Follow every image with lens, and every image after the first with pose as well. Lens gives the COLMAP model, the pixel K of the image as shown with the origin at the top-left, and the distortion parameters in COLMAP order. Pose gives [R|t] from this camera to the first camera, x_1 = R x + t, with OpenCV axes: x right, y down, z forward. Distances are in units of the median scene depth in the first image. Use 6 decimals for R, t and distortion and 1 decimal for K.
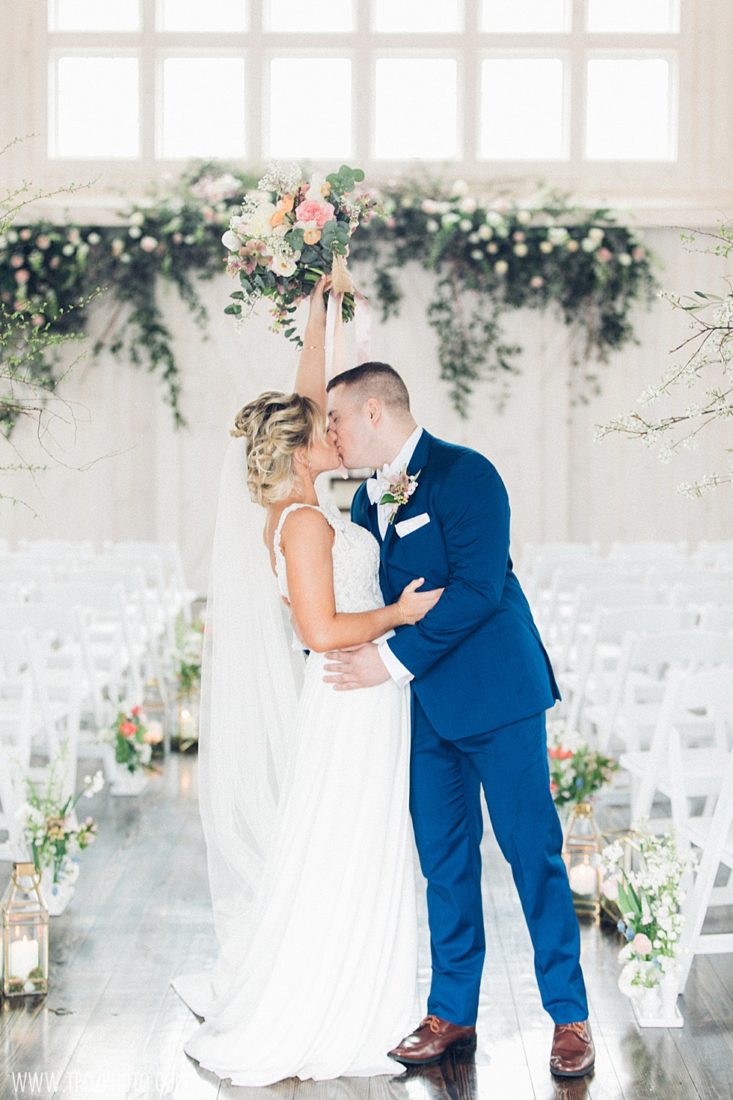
lens RADIAL K [[2183.6, 0, 360.3], [0, 2183.6, 548.8], [0, 0, 1]] dist [0.091450, 0.000000]
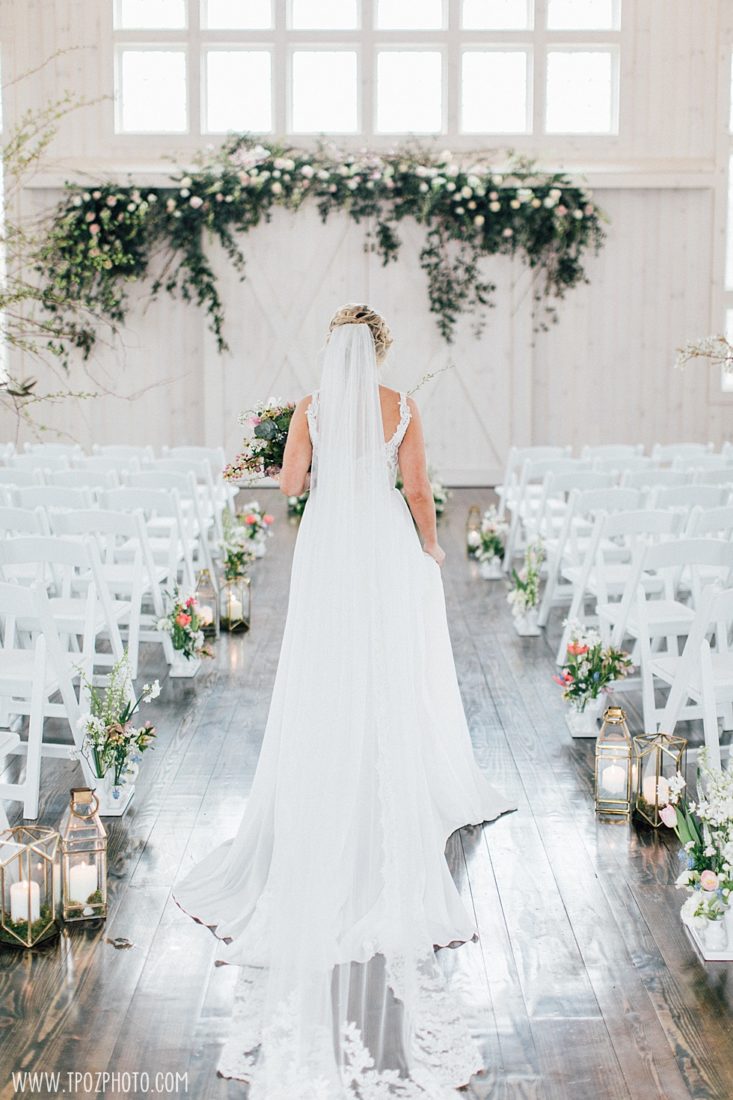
lens RADIAL K [[1614.9, 0, 372.4], [0, 1614.9, 539.5], [0, 0, 1]] dist [0.053029, 0.000000]
pose [[0.999933, -0.004564, 0.010610, -0.007108], [0.003904, 0.998106, 0.061400, -0.004165], [-0.010870, -0.061354, 0.998057, 0.068696]]
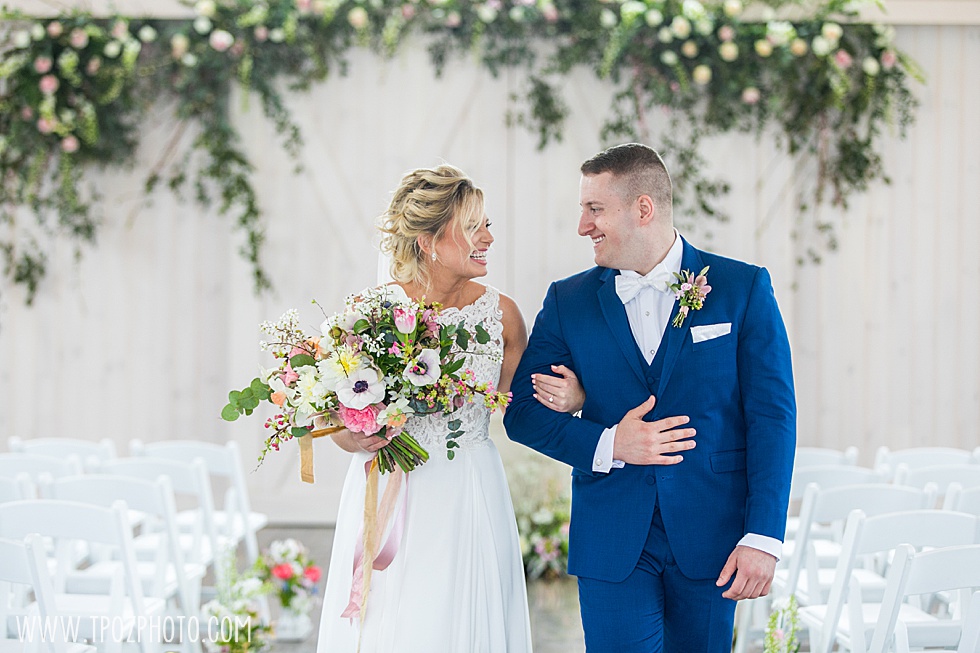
lens RADIAL K [[2676.8, 0, 490.8], [0, 2676.8, 334.8], [0, 0, 1]] dist [0.037651, 0.000000]
pose [[0.999953, 0.006039, -0.007577, 0.000958], [-0.006404, 0.998771, -0.049145, 0.002650], [0.007271, 0.049191, 0.998763, 0.108170]]
